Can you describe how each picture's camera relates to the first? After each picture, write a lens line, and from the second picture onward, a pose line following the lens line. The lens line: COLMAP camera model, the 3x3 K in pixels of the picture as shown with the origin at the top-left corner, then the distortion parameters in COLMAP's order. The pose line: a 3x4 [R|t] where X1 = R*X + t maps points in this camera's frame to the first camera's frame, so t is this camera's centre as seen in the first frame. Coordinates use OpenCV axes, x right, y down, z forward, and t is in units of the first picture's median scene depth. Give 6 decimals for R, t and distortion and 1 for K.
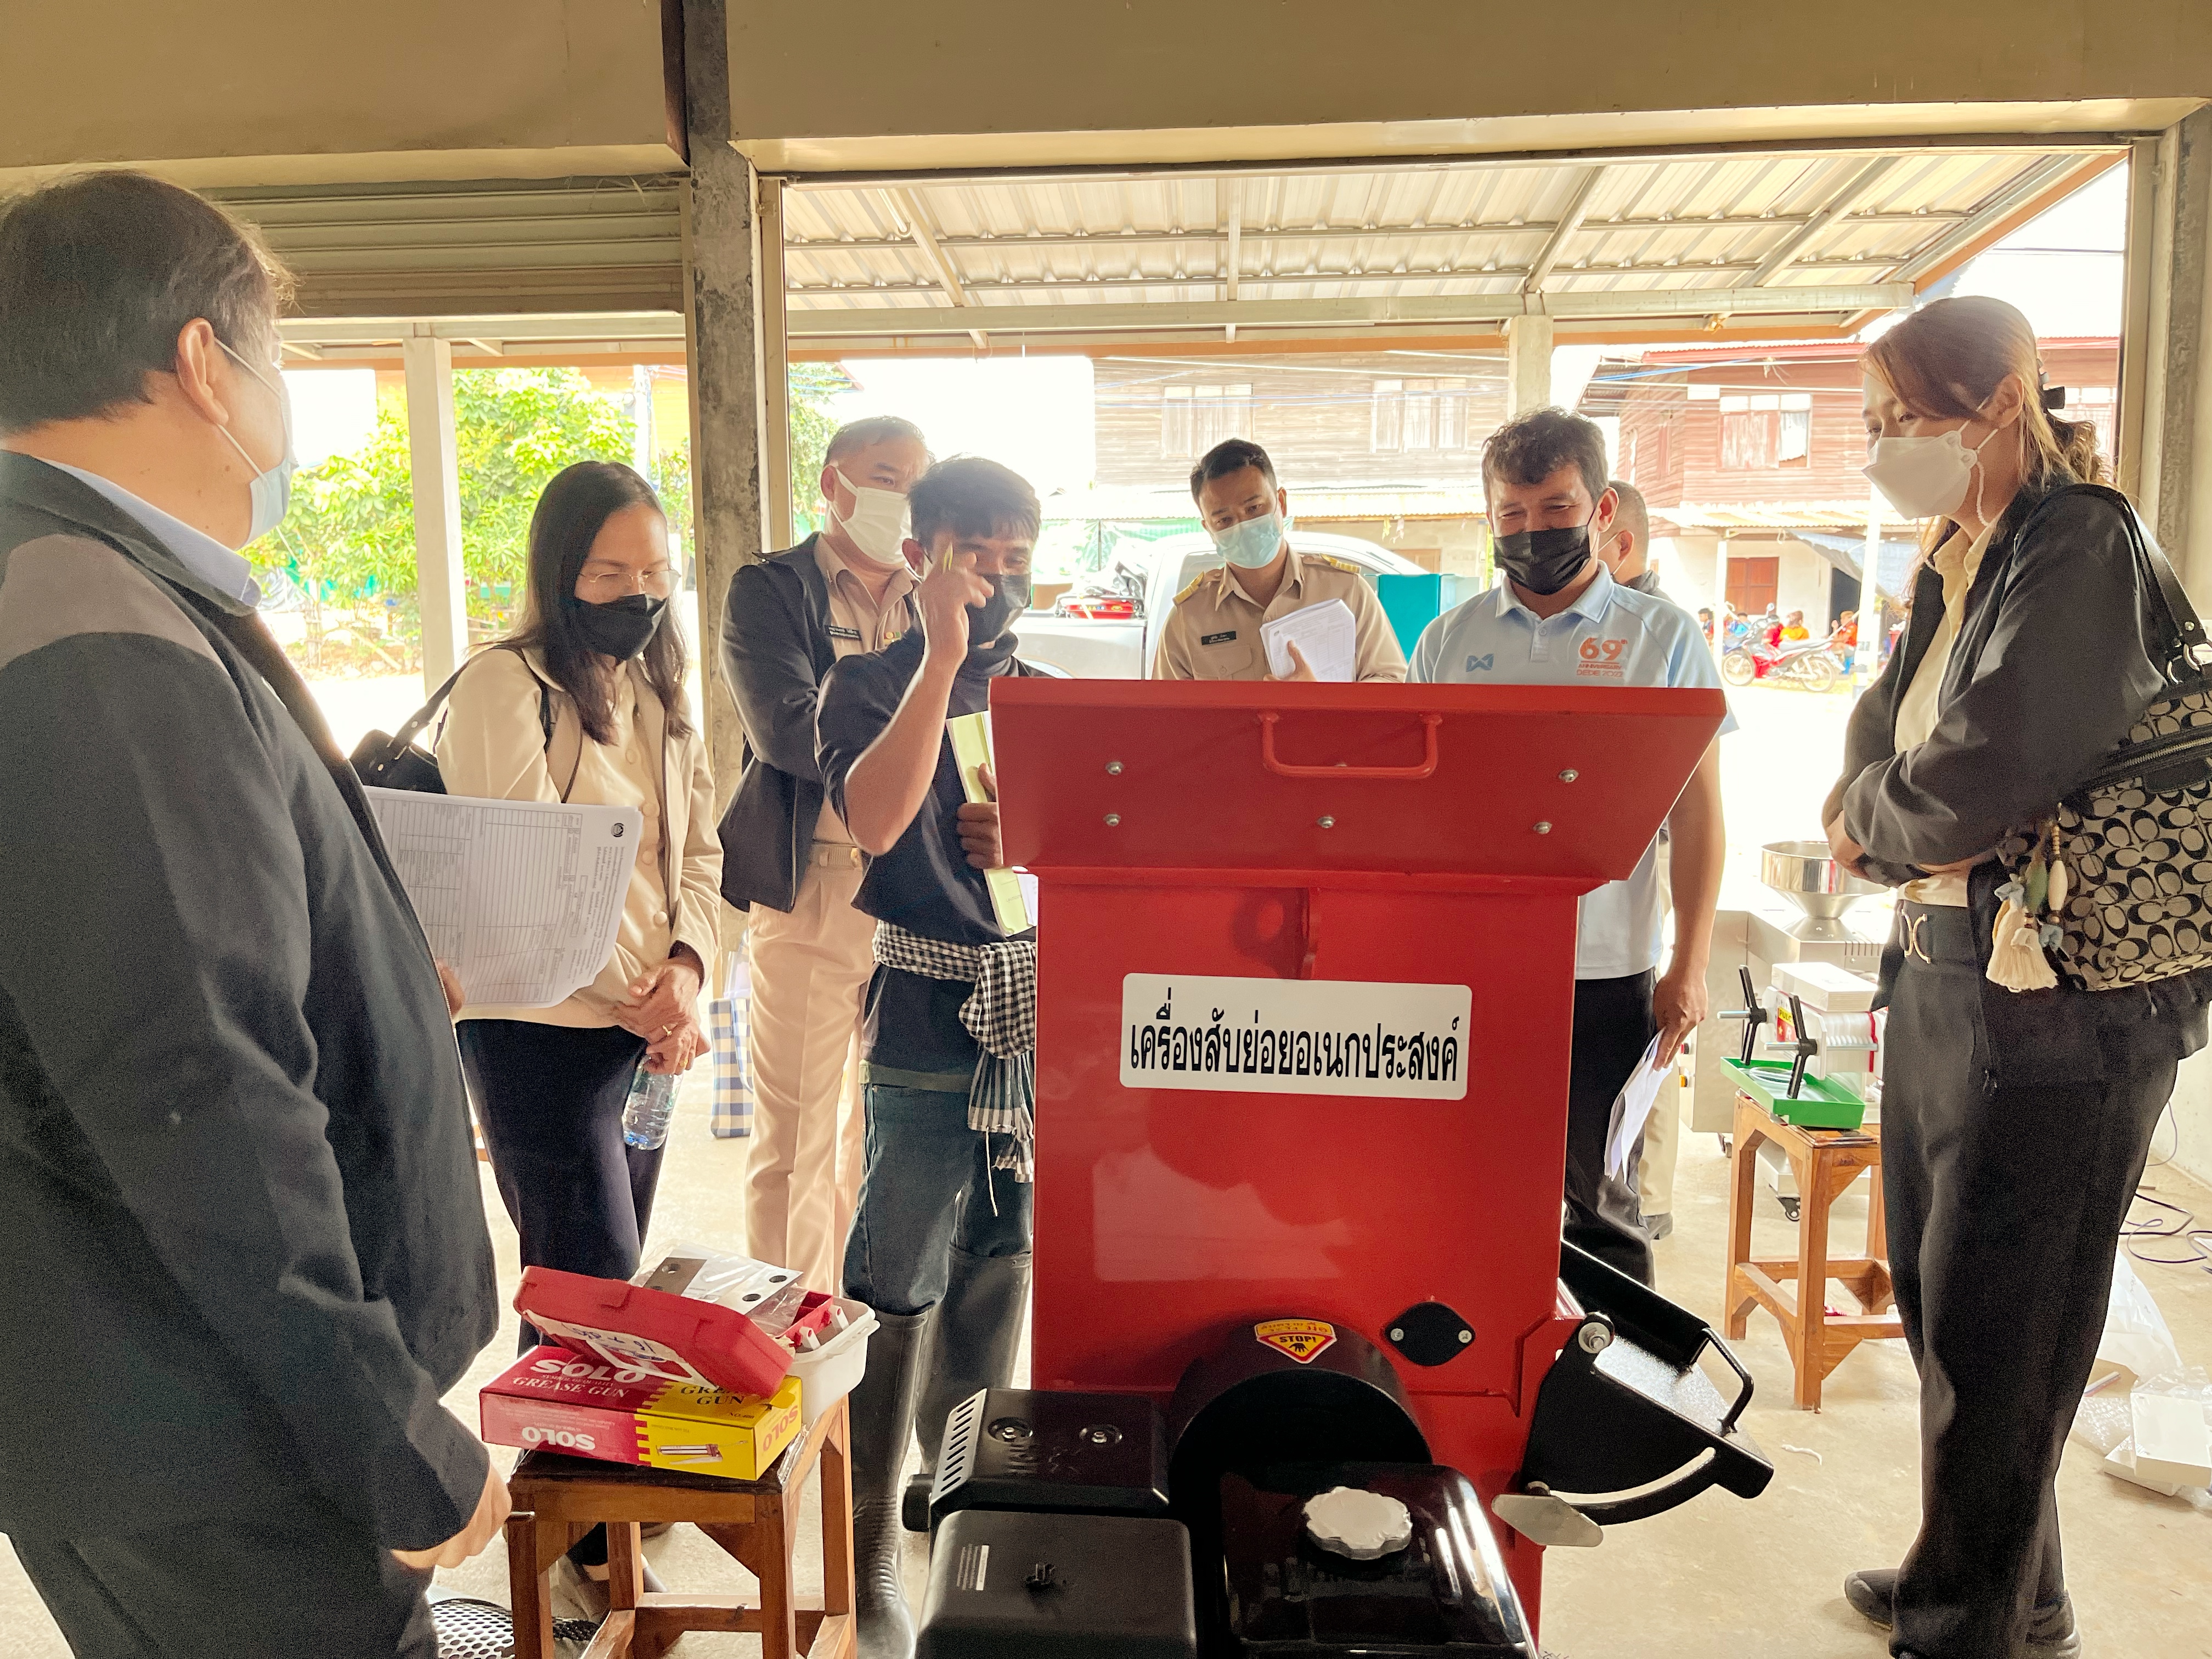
lens RADIAL K [[1663.6, 0, 1110.5], [0, 1663.6, 816.1], [0, 0, 1]] dist [0.074238, -0.113565]
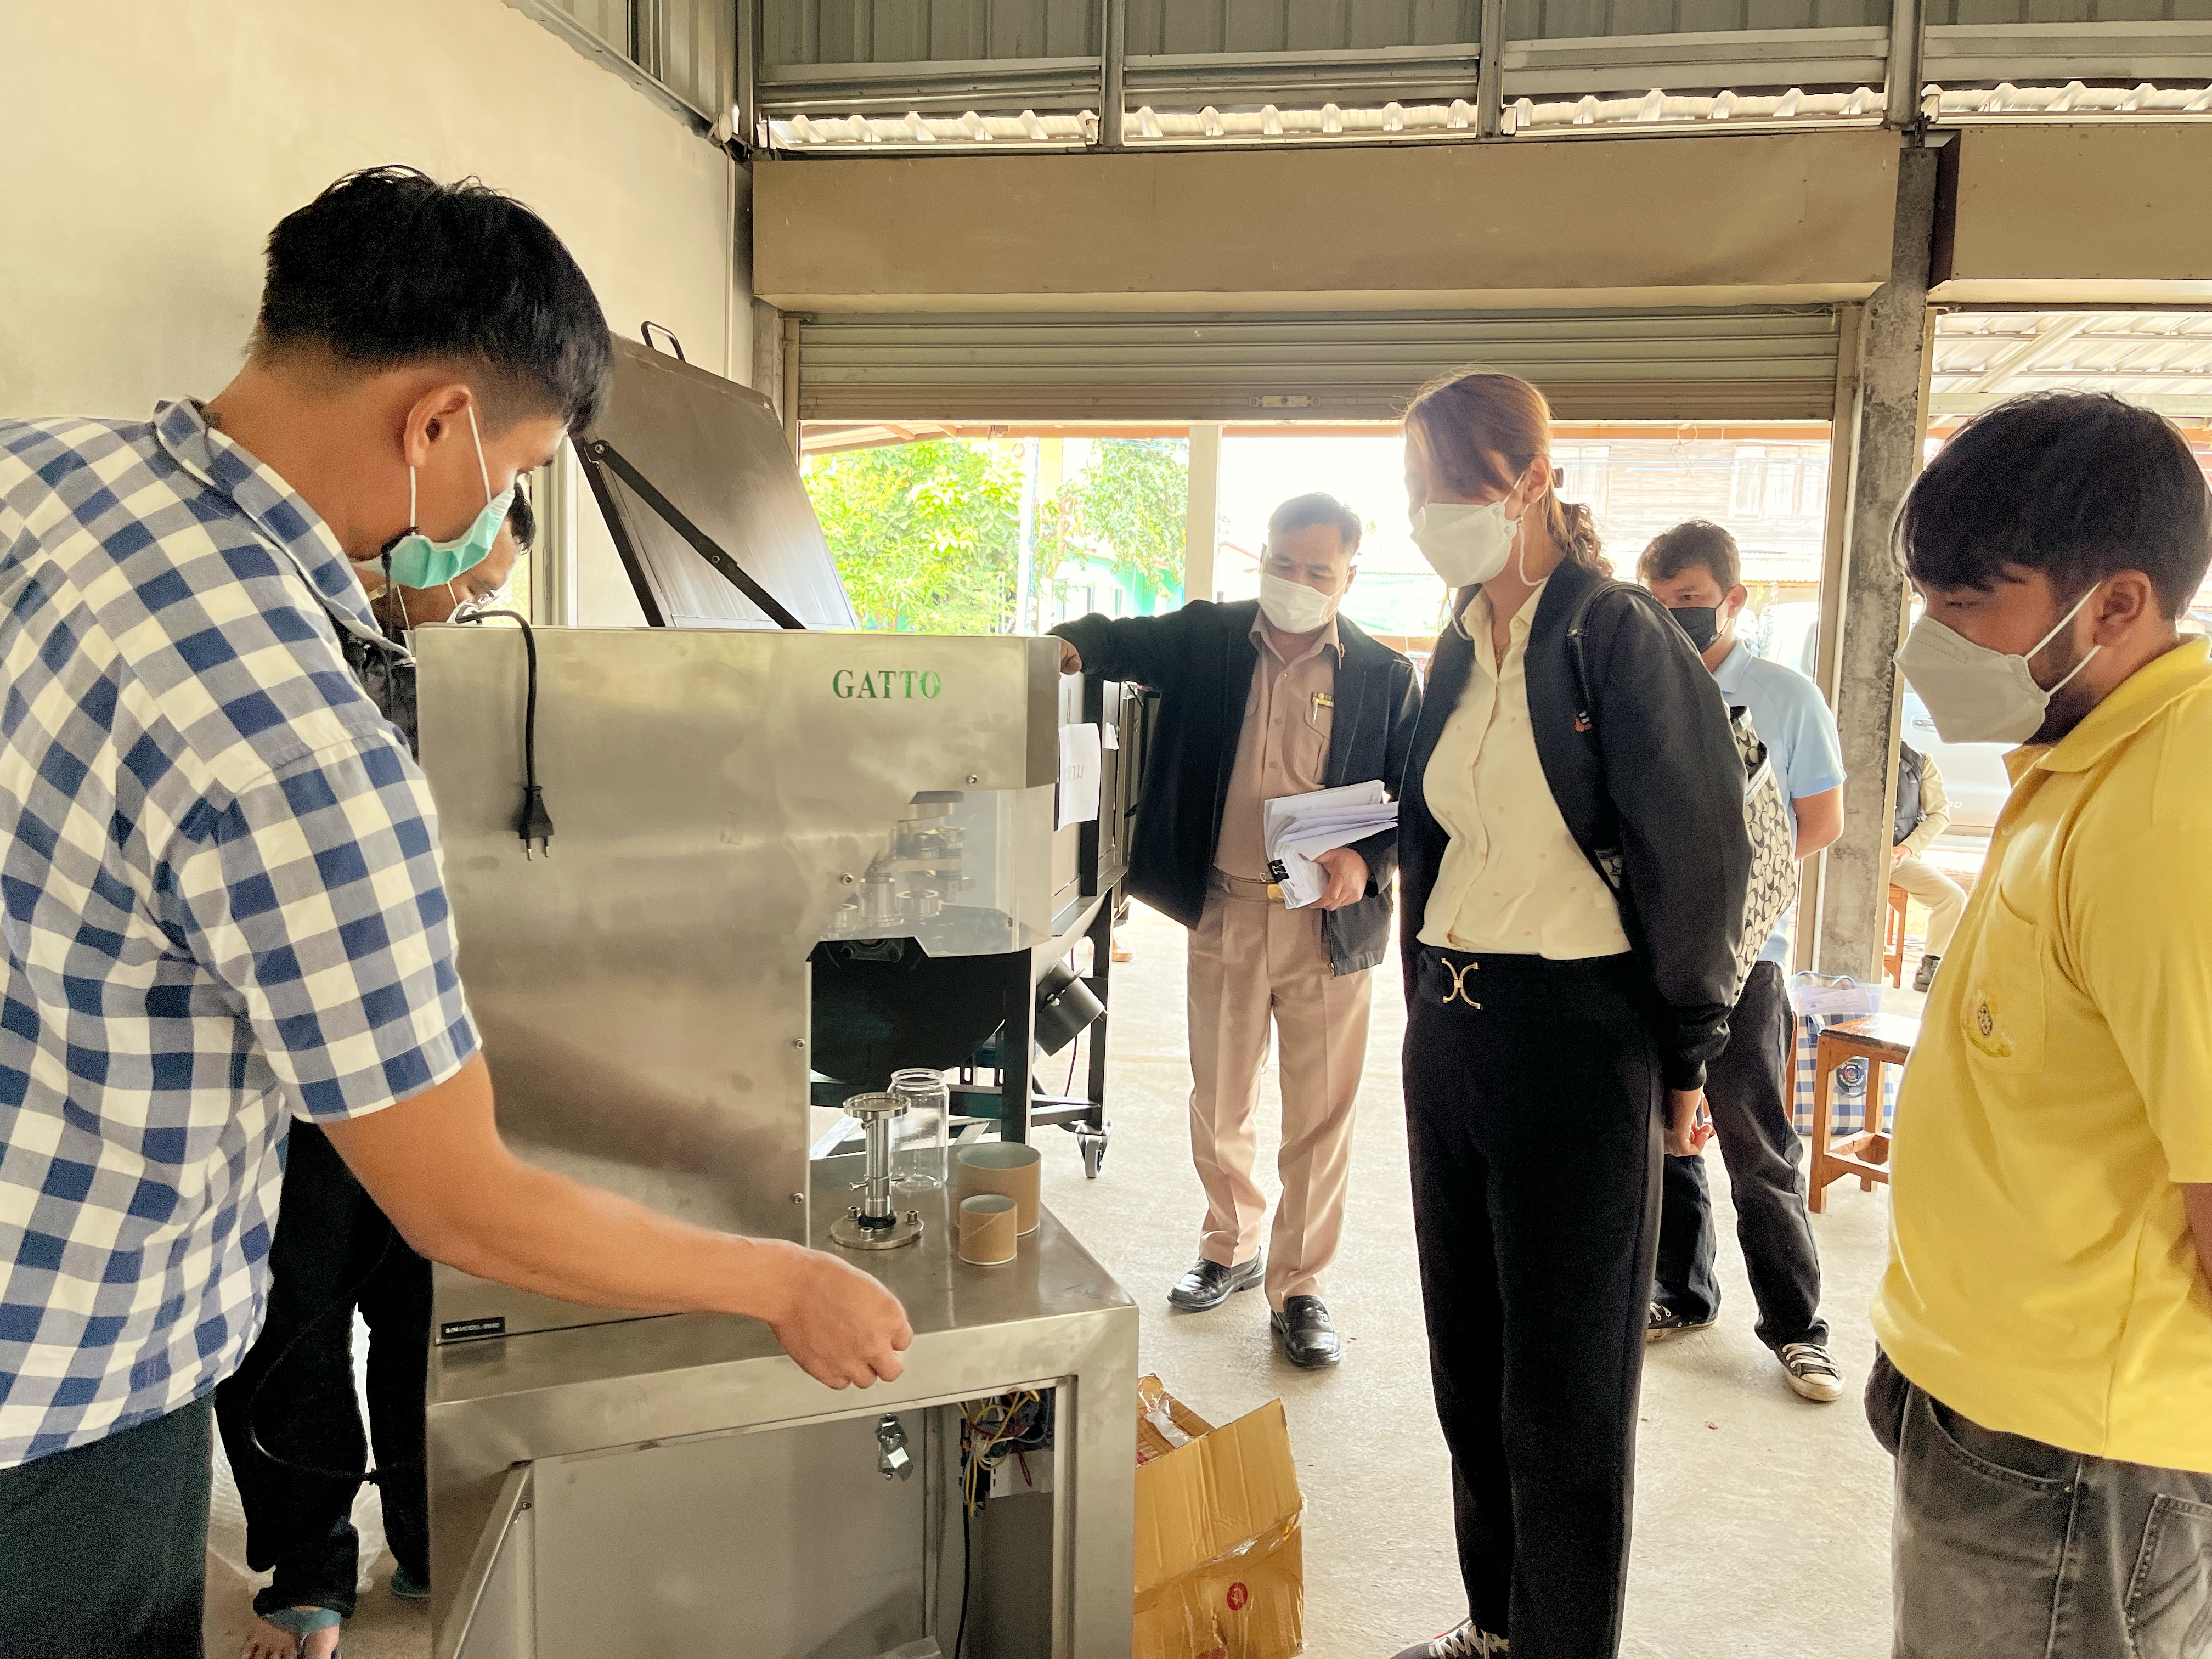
lens RADIAL K [[1666.6, 0, 1083.7], [0, 1666.6, 860.7], [0, 0, 1]] dist [0.062944, -0.087283]
pose [[0.995837, 0.046393, -0.078465, -0.155530], [-0.046365, 0.998922, 0.002172, 0.006285], [0.078481, 0.001475, 0.996915, -0.048016]]
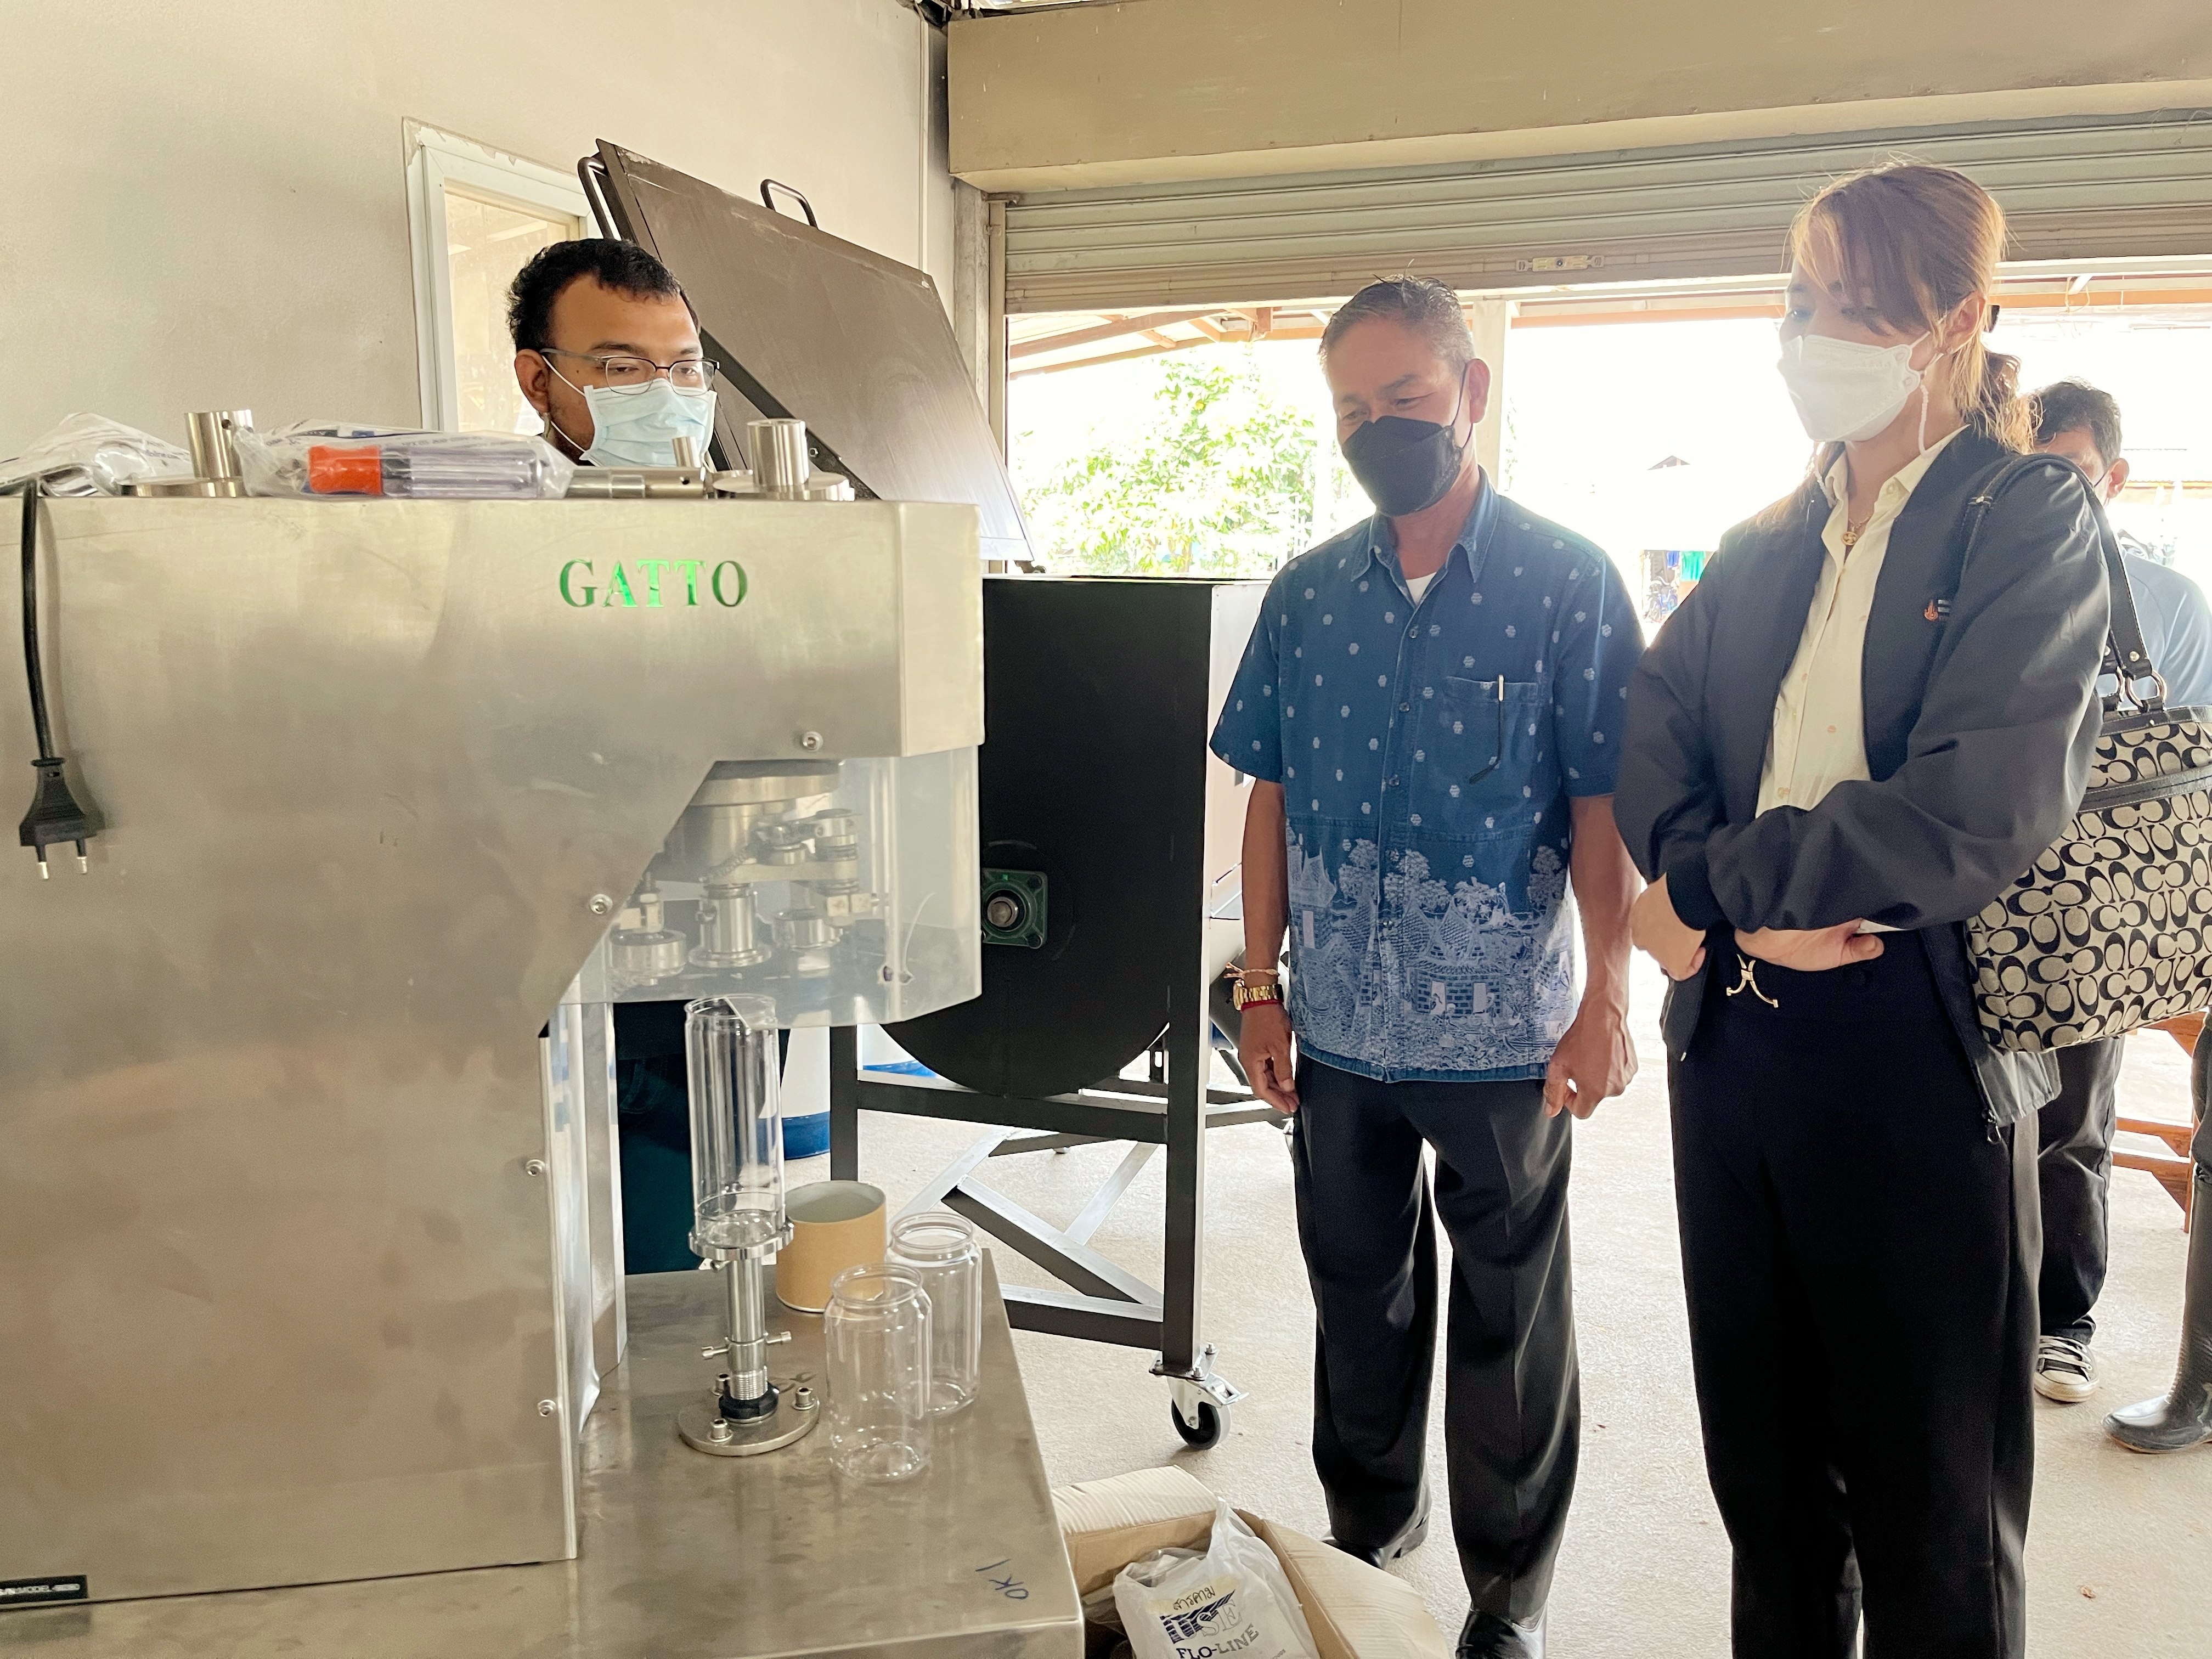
lens RADIAL K [[1649.1, 0, 1115.0], [0, 1649.1, 824.6], [0, 0, 1]] dist [0.062715, -0.078496]
pose [[0.967358, 0.057540, -0.246795, -0.145317], [-0.051061, 0.998164, 0.032577, 0.002741], [0.248217, -0.018912, 0.968520, -0.007593]]
